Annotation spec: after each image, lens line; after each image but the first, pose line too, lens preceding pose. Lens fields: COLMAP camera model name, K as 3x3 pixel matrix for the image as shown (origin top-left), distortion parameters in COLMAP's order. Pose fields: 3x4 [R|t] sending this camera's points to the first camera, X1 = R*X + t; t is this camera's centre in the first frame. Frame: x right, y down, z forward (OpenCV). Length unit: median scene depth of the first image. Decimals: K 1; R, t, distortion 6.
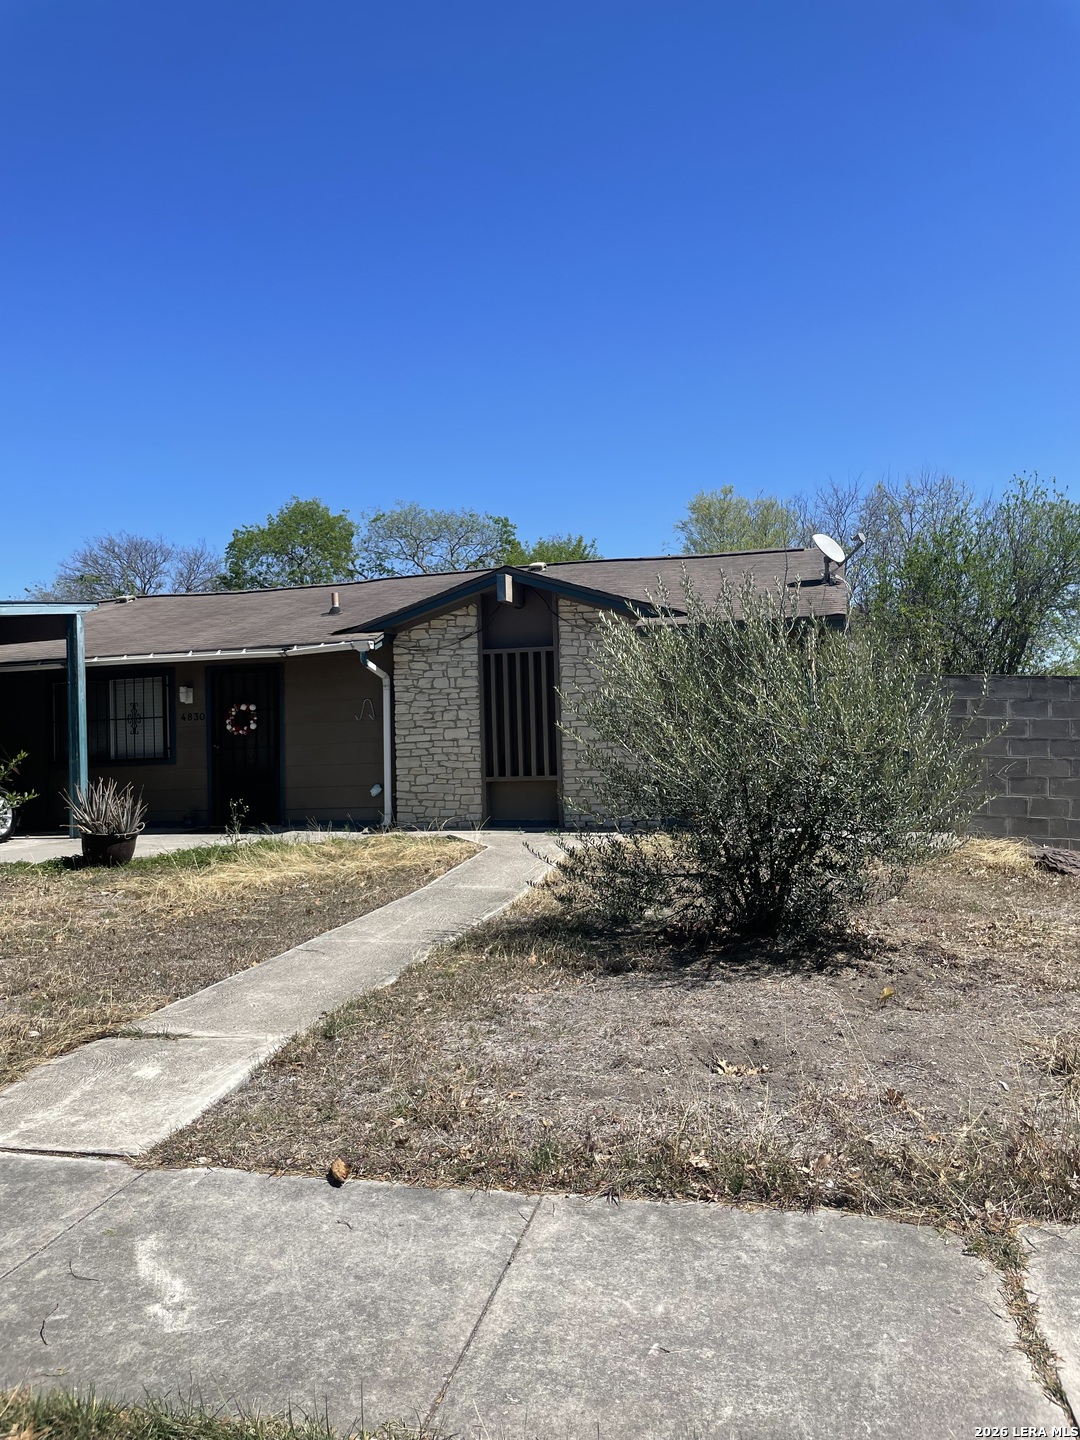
lens RADIAL K [[1098.0, 0, 553.7], [0, 1098.0, 711.7], [0, 0, 1]] dist [0.070227, -0.104685]
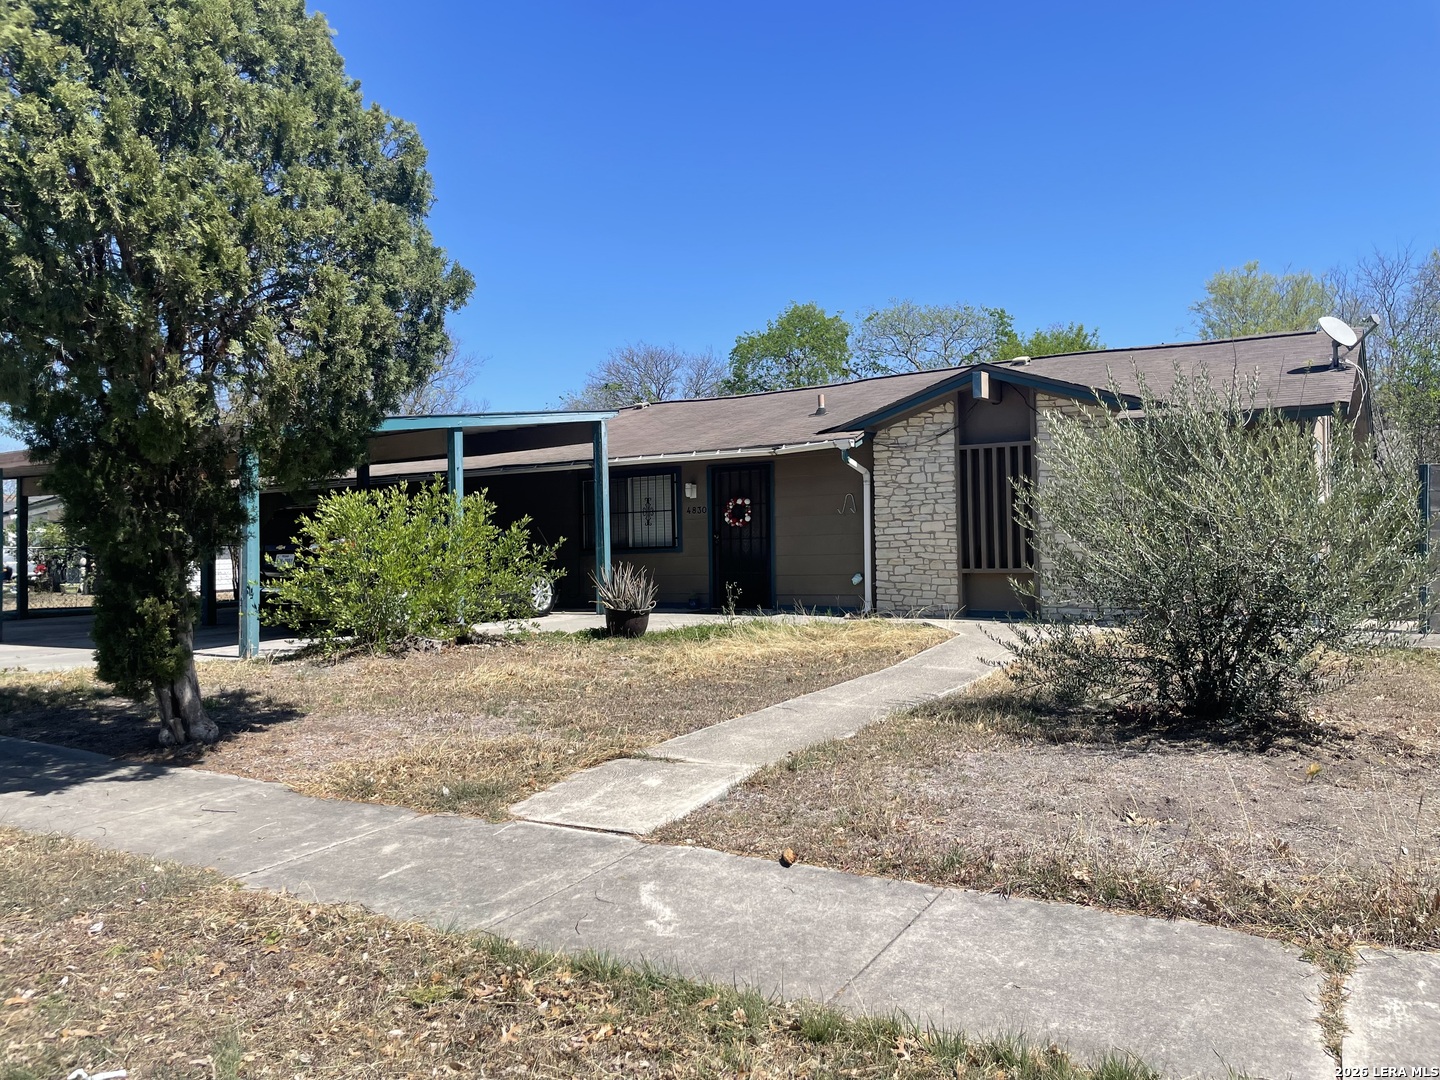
lens RADIAL K [[1098.0, 0, 729.8], [0, 1098.0, 532.5], [0, 0, 1]] dist [0.070227, -0.104685]
pose [[0.957898, 0.006540, -0.287034, 0.058871], [-0.000127, 0.999750, 0.022356, 0.005150], [0.287108, -0.021378, 0.957659, -0.132146]]
